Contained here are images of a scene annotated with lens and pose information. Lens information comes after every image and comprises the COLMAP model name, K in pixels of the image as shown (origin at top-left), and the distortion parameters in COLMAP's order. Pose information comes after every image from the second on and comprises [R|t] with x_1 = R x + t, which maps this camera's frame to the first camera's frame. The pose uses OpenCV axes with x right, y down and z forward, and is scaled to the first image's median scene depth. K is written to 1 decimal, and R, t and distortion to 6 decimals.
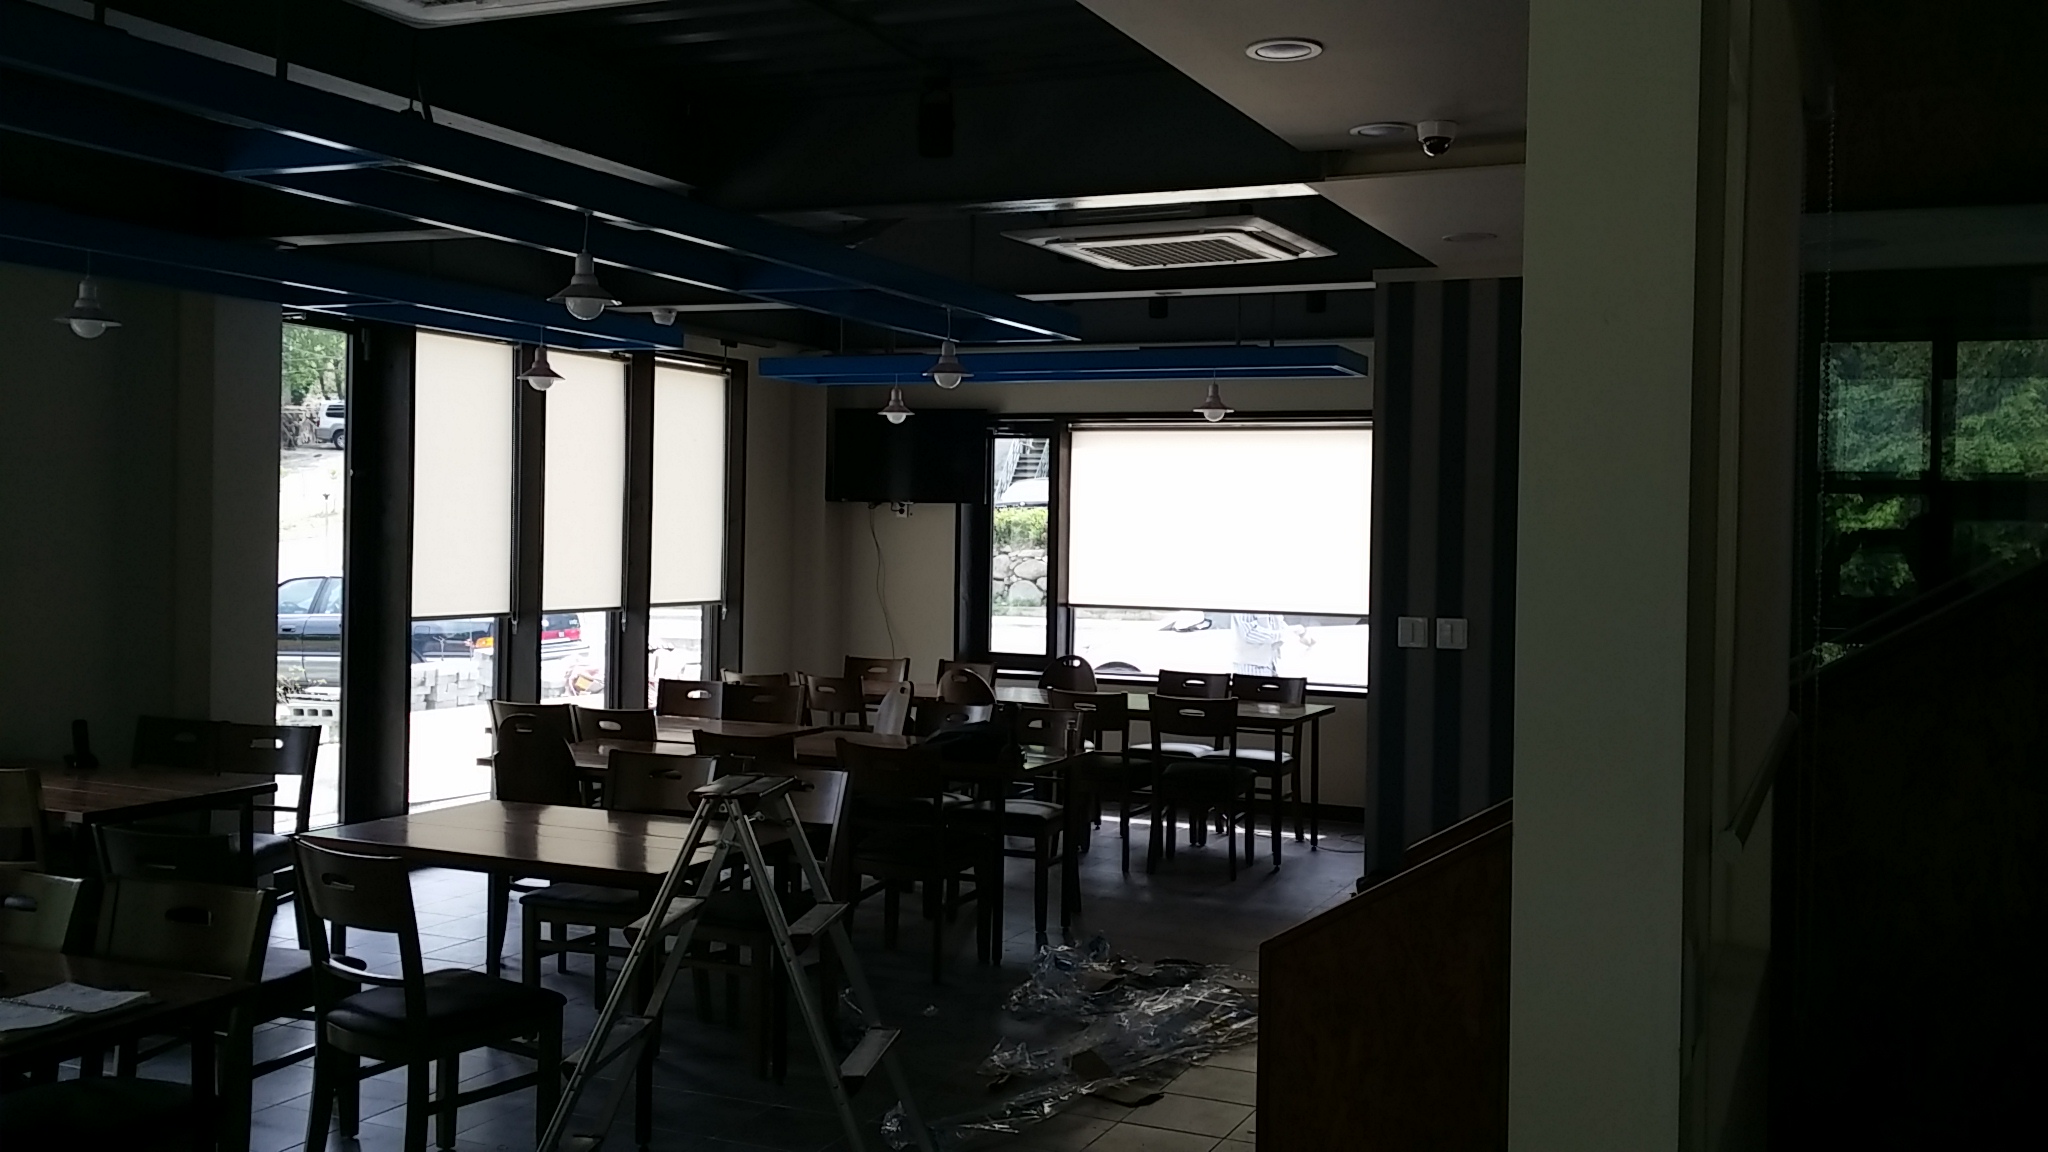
lens RADIAL K [[1842.6, 0, 1022.7], [0, 1842.6, 564.8], [0, 0, 1]] dist [0.071207, -0.107040]
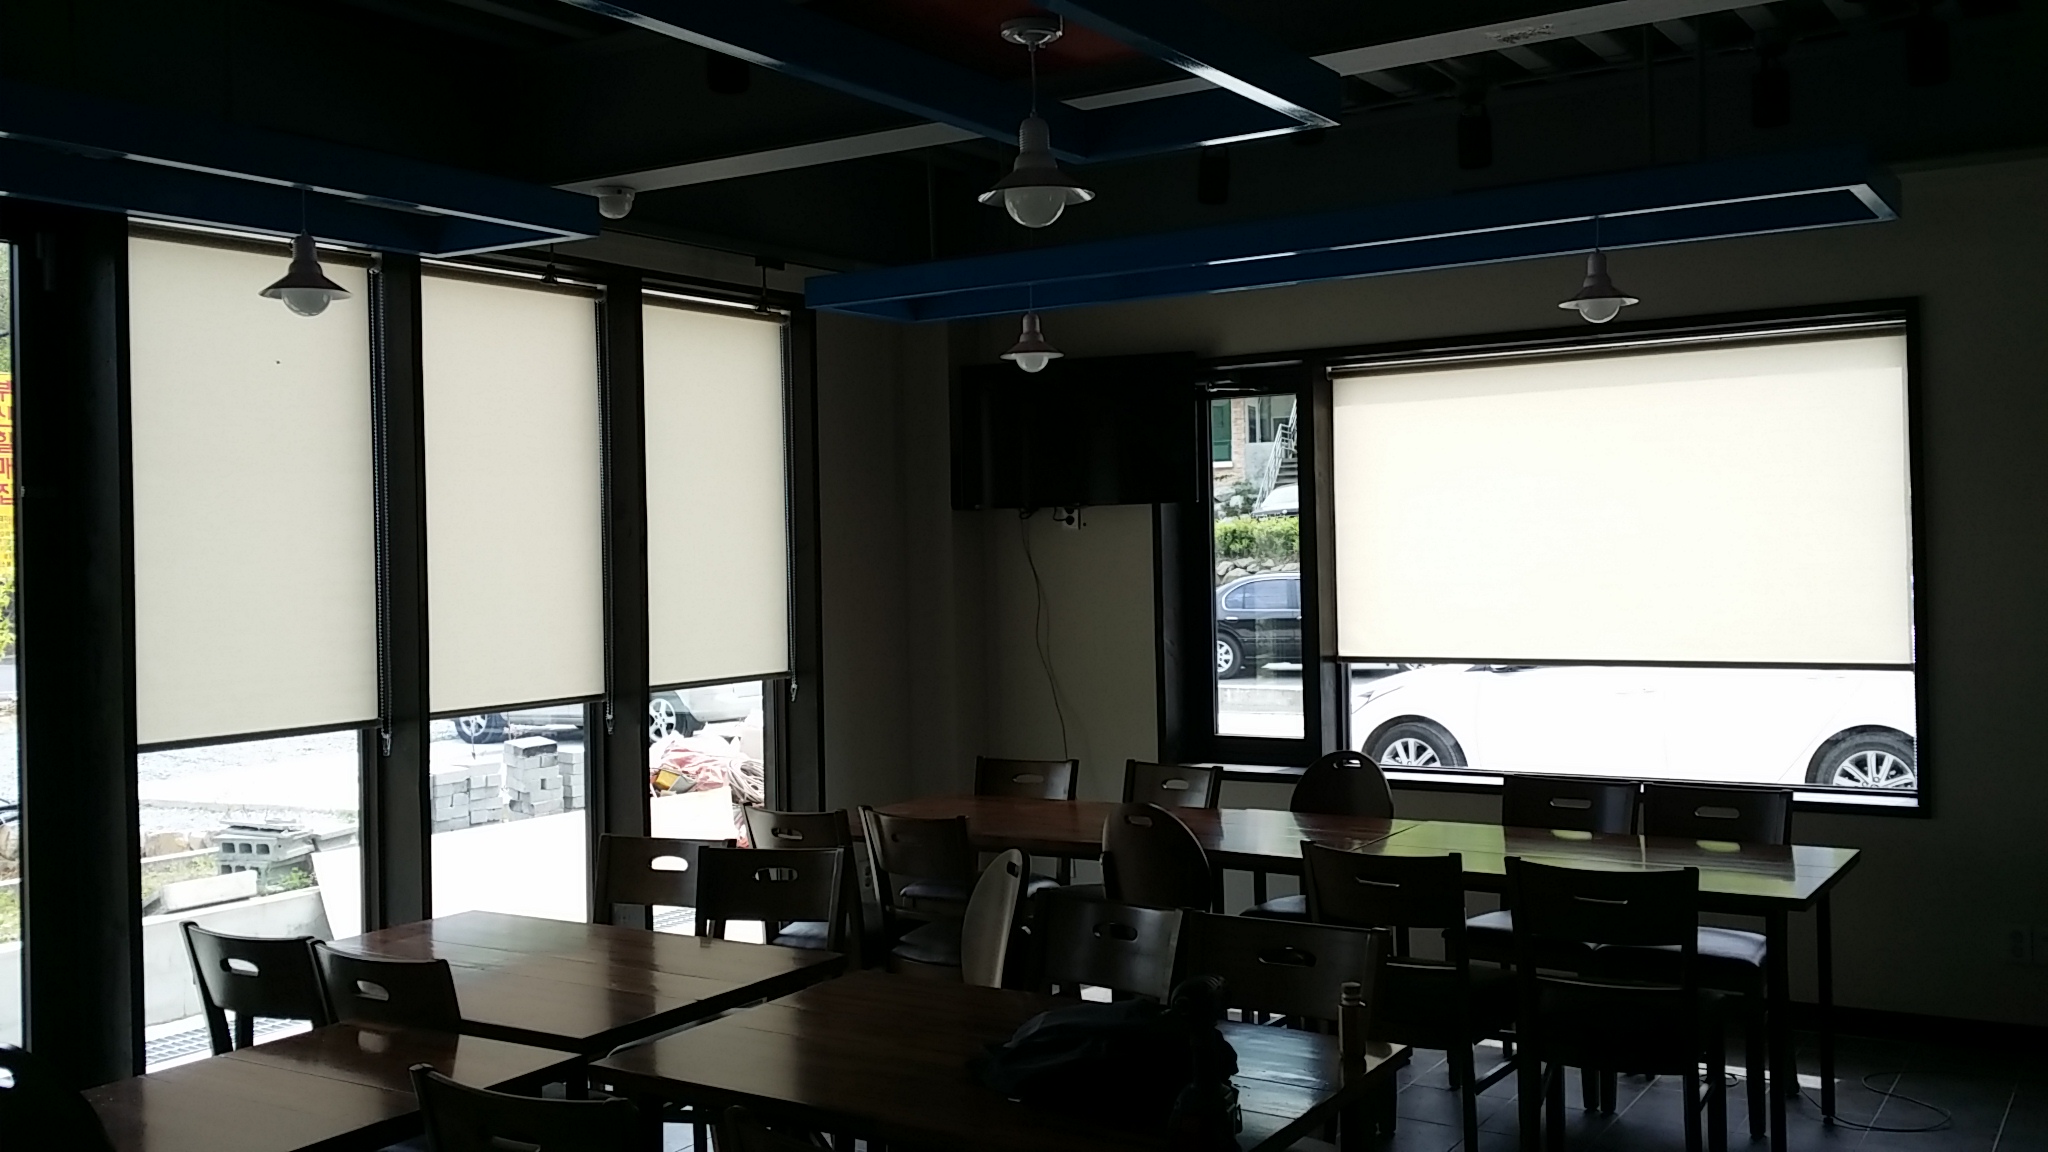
lens RADIAL K [[1842.6, 0, 1021.9], [0, 1842.6, 594.5], [0, 0, 1]] dist [0.071207, -0.107040]
pose [[0.988458, -0.040176, -0.146074, 0.011505], [0.041198, 0.999143, 0.003979, -0.006712], [0.145789, -0.009951, 0.989266, 0.377477]]
